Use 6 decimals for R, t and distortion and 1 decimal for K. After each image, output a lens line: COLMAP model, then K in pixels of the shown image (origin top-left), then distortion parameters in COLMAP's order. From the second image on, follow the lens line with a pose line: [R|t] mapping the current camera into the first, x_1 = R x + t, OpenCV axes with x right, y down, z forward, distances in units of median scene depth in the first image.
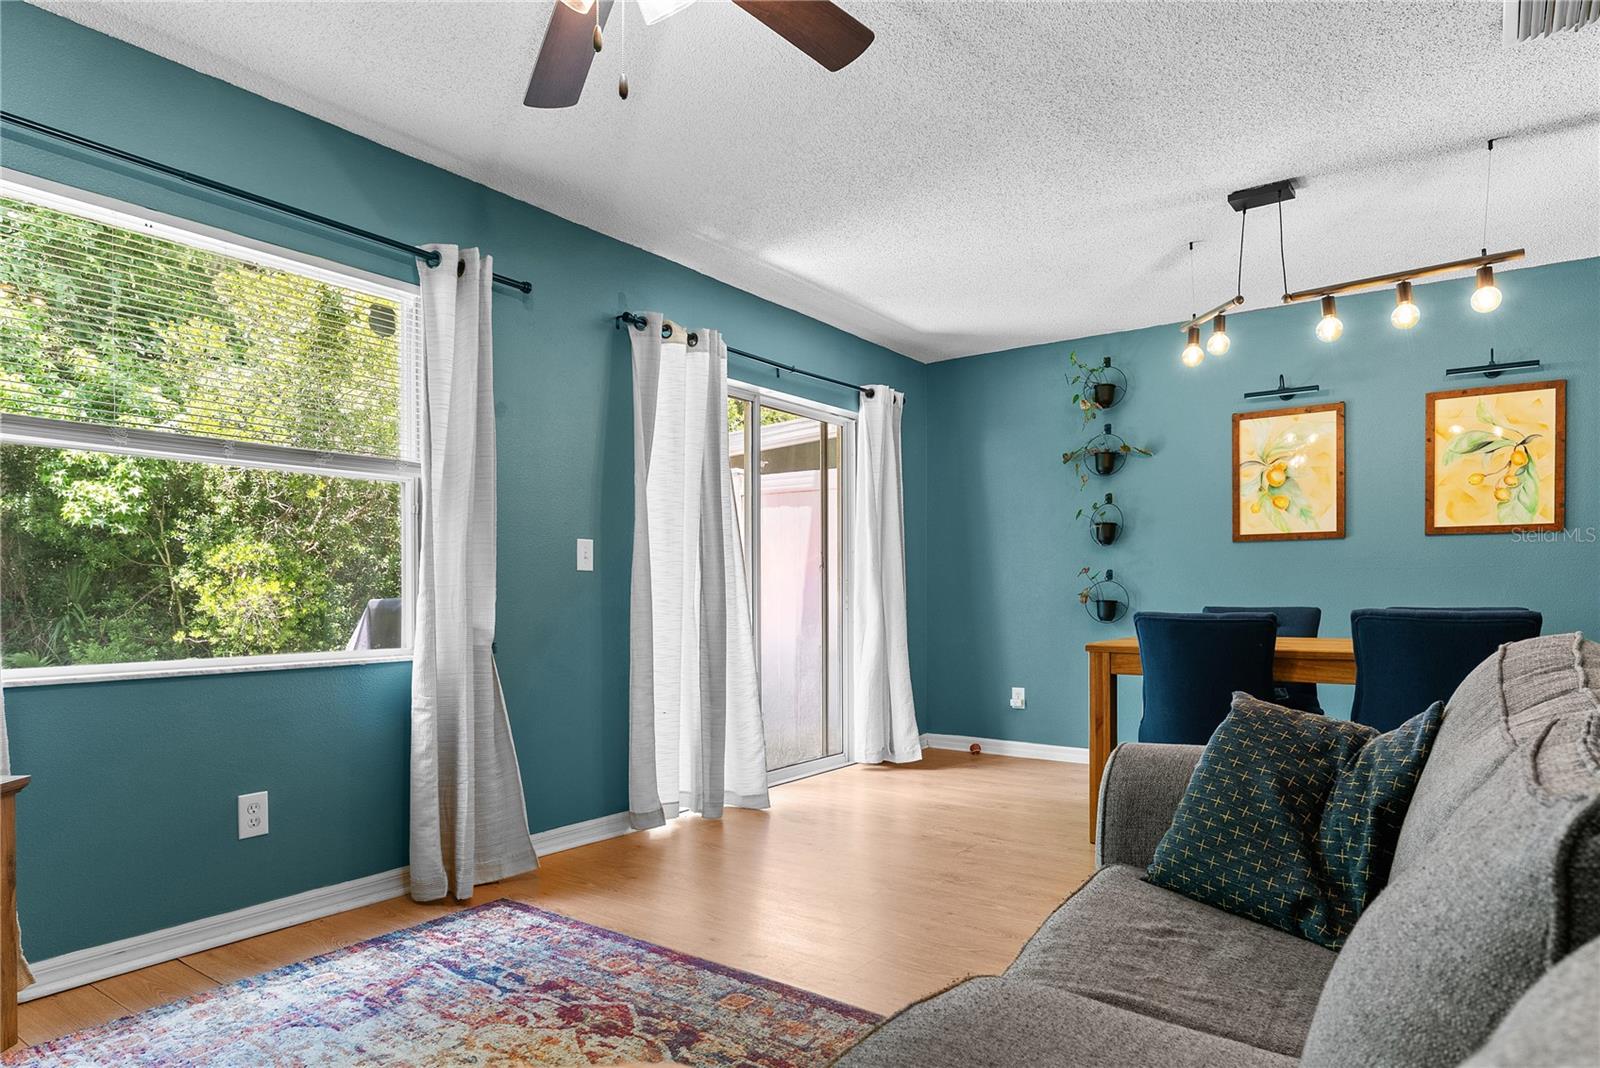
lens RADIAL K [[948.1, 0, 796.1], [0, 948.1, 595.2], [0, 0, 1]] dist [-0.000576, 0.000743]
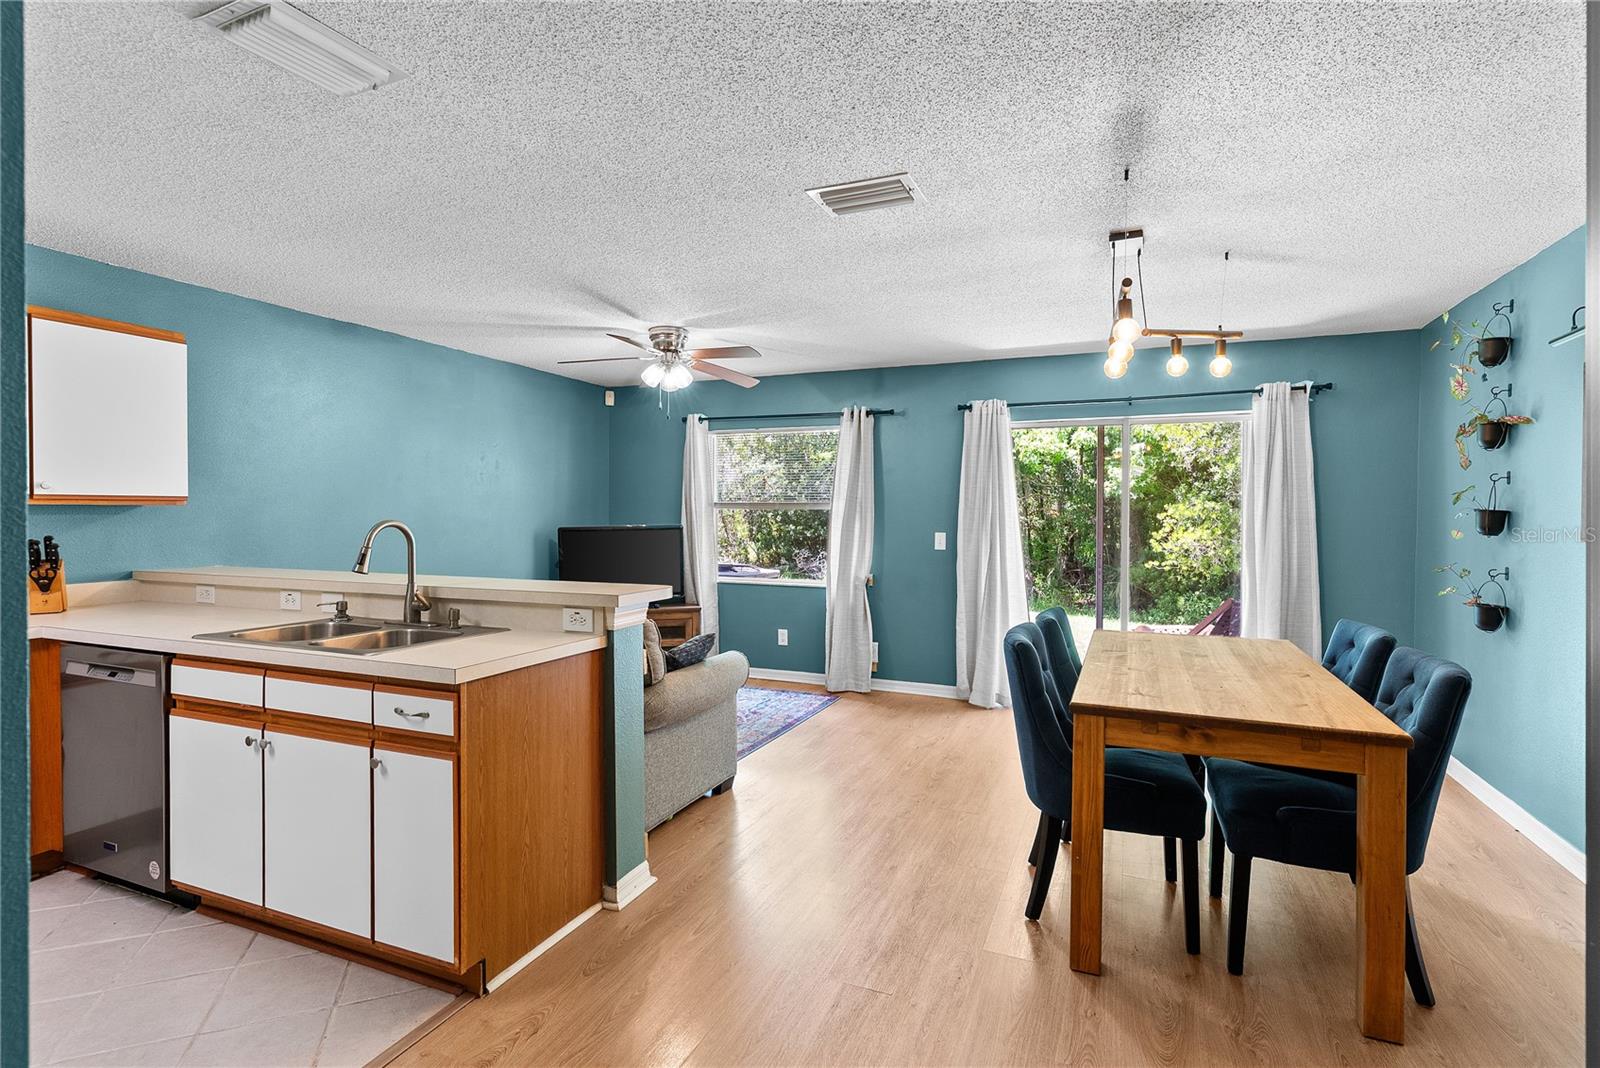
lens RADIAL K [[766.3, 0, 803.6], [0, 766.3, 525.5], [0, 0, 1]] dist [0.000768, 0.002425]
pose [[0.232074, 0.018226, -0.972527, 1.032349], [-0.010892, 0.999810, 0.016139, -0.083499], [0.972637, 0.006847, 0.232229, 0.349790]]
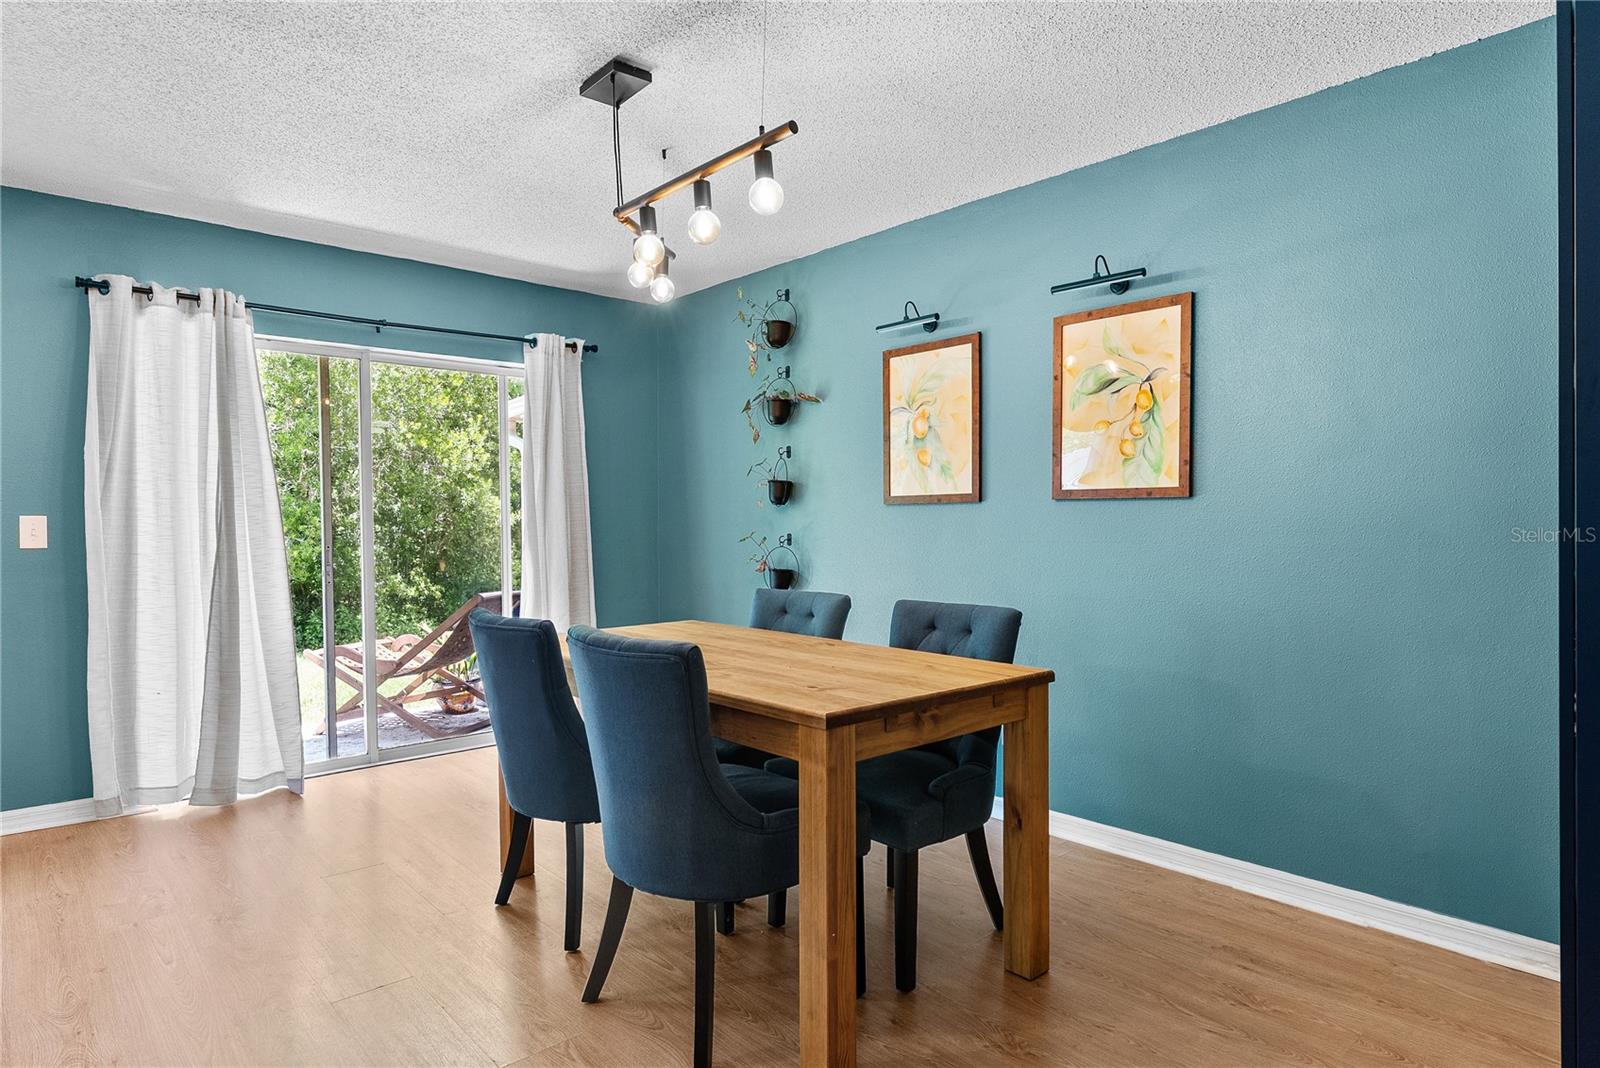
lens RADIAL K [[904.7, 0, 797.6], [0, 904.7, 542.2], [0, 0, 1]] dist [-0.004379, -0.002245]
pose [[0.977186, 0.005459, -0.212314, 0.649429], [-0.001235, 0.999799, 0.020025, -0.045494], [0.212381, -0.019306, 0.976996, 0.237801]]
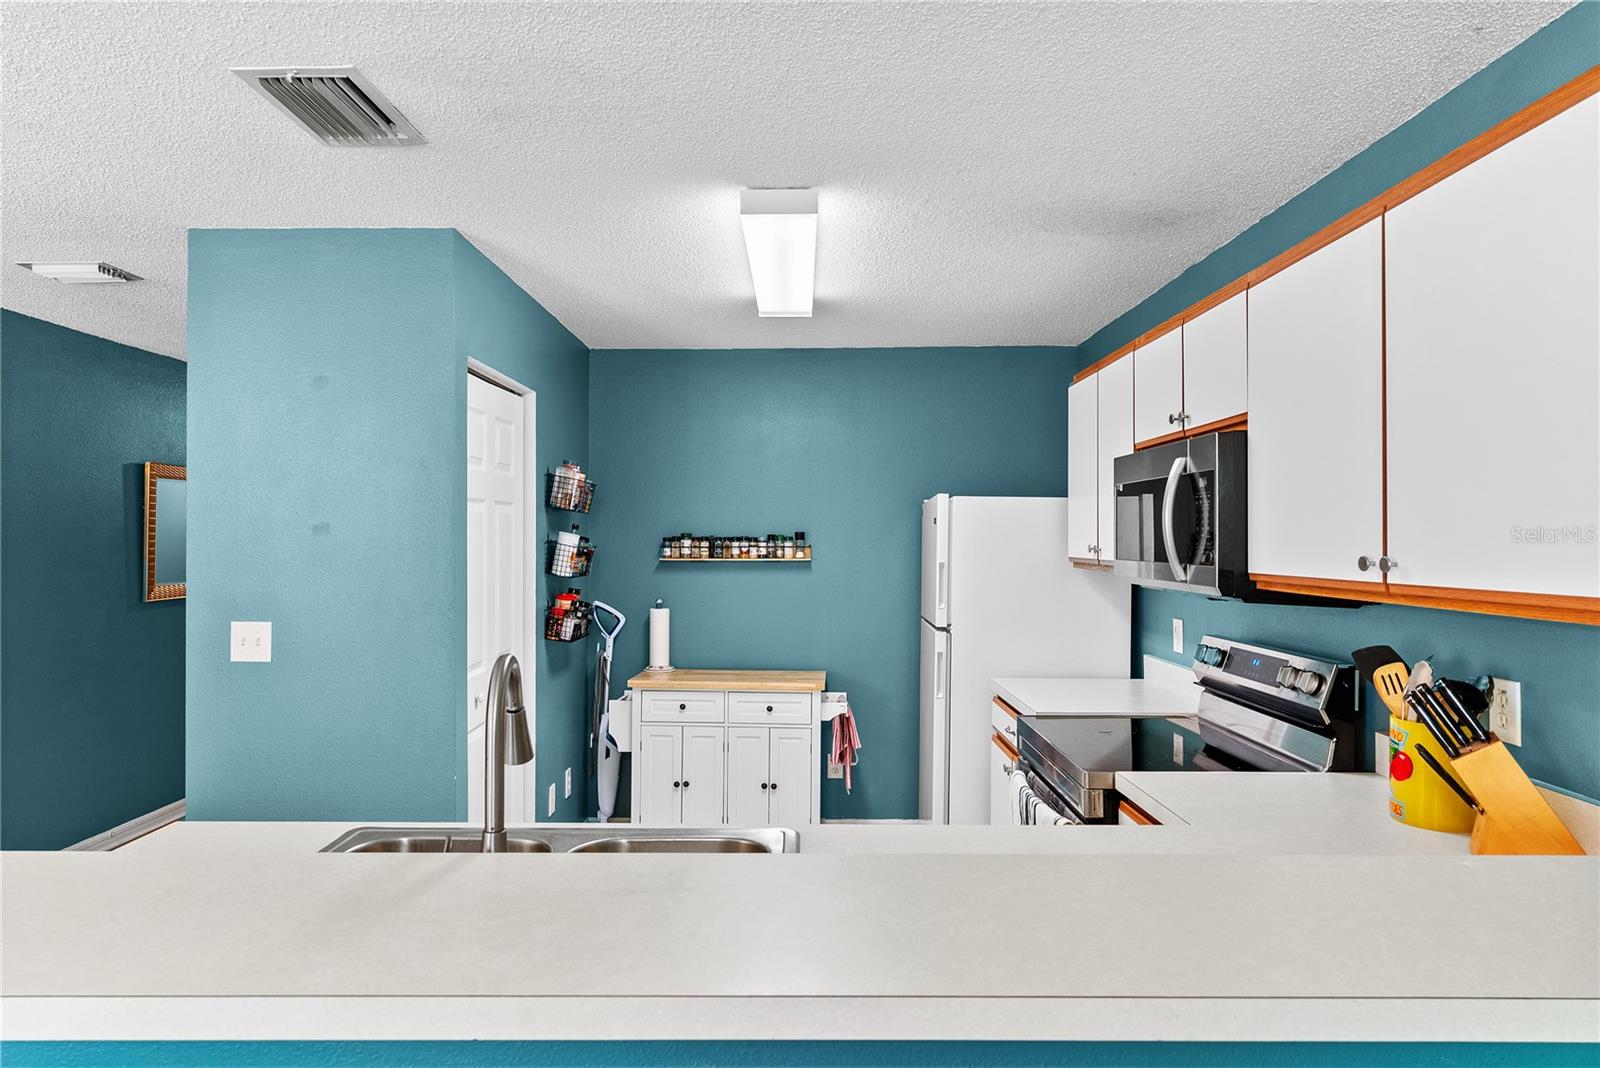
lens RADIAL K [[948.1, 0, 808.3], [0, 948.1, 534.0], [0, 0, 1]] dist [-0.000576, 0.000743]
pose [[-0.592943, 0.002976, 0.805239, 0.017467], [0.004313, 0.999991, -0.000520, -0.113991], [-0.805233, 0.003165, -0.592950, 0.277610]]
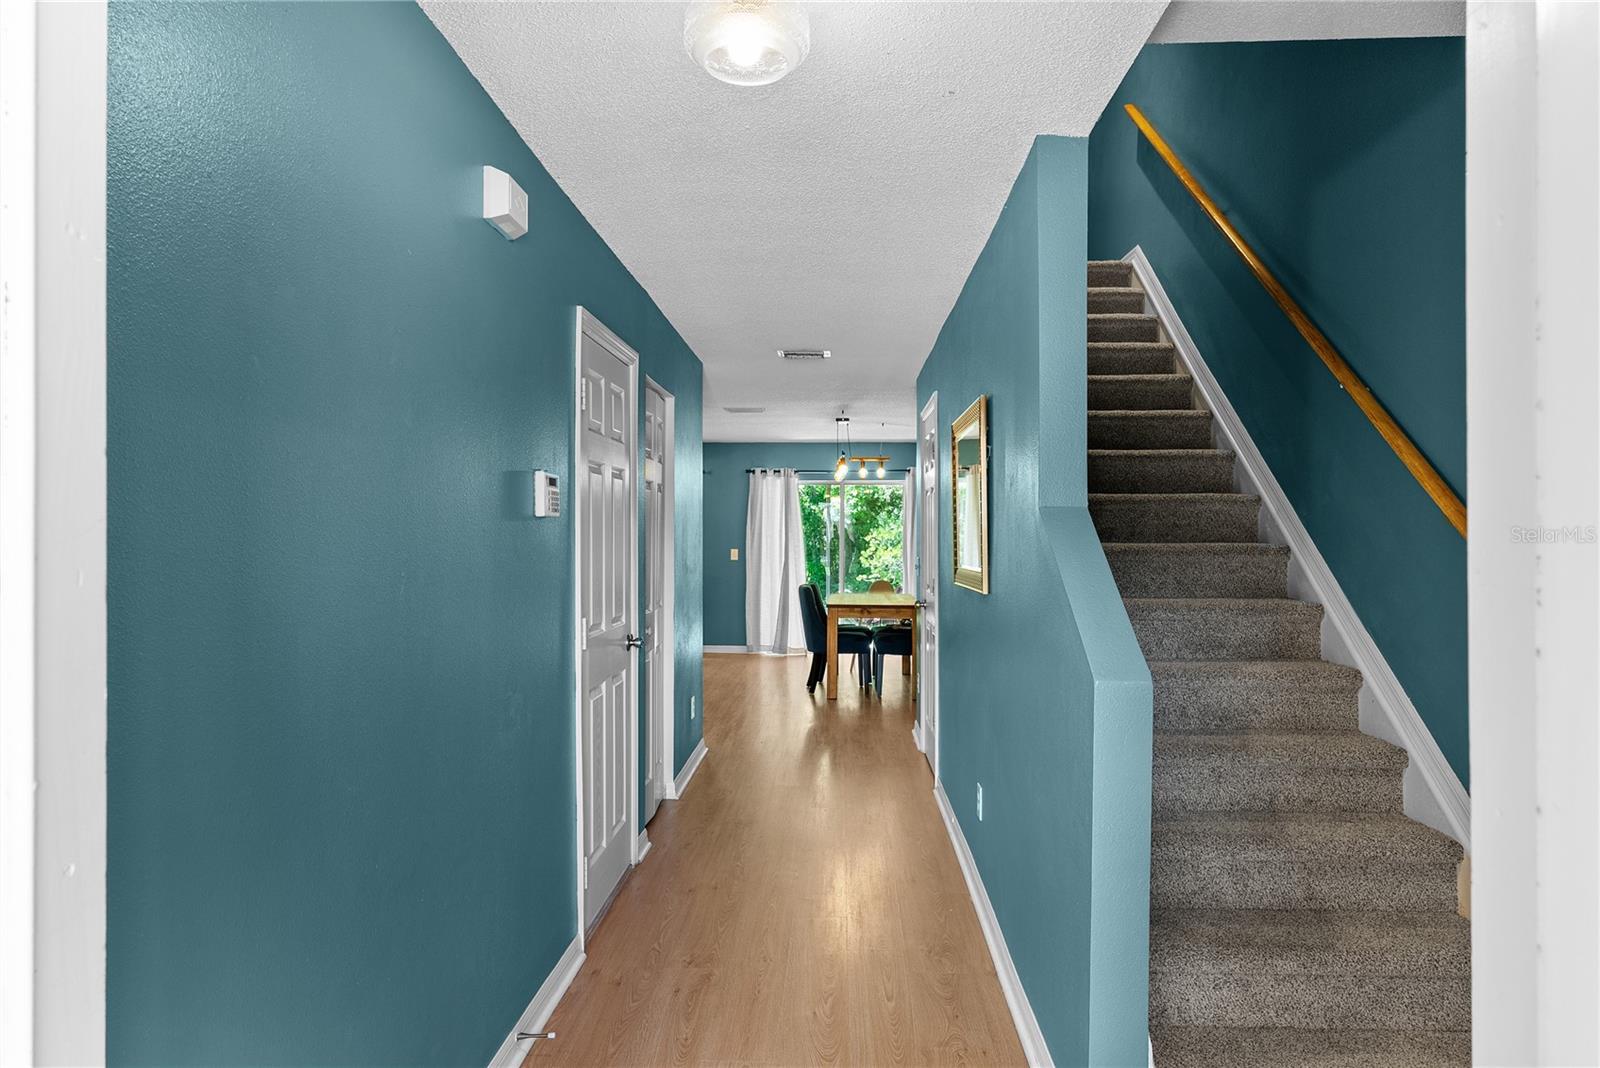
lens RADIAL K [[1012.2, 0, 803.0], [0, 1012.2, 533.1], [0, 0, 1]] dist [0.000039, 0.000000]
pose [[0.560736, 0.001219, -0.827994, 2.191238], [-0.009602, 0.999941, -0.005031, -0.083732], [0.827939, 0.010771, 0.560715, -0.506577]]
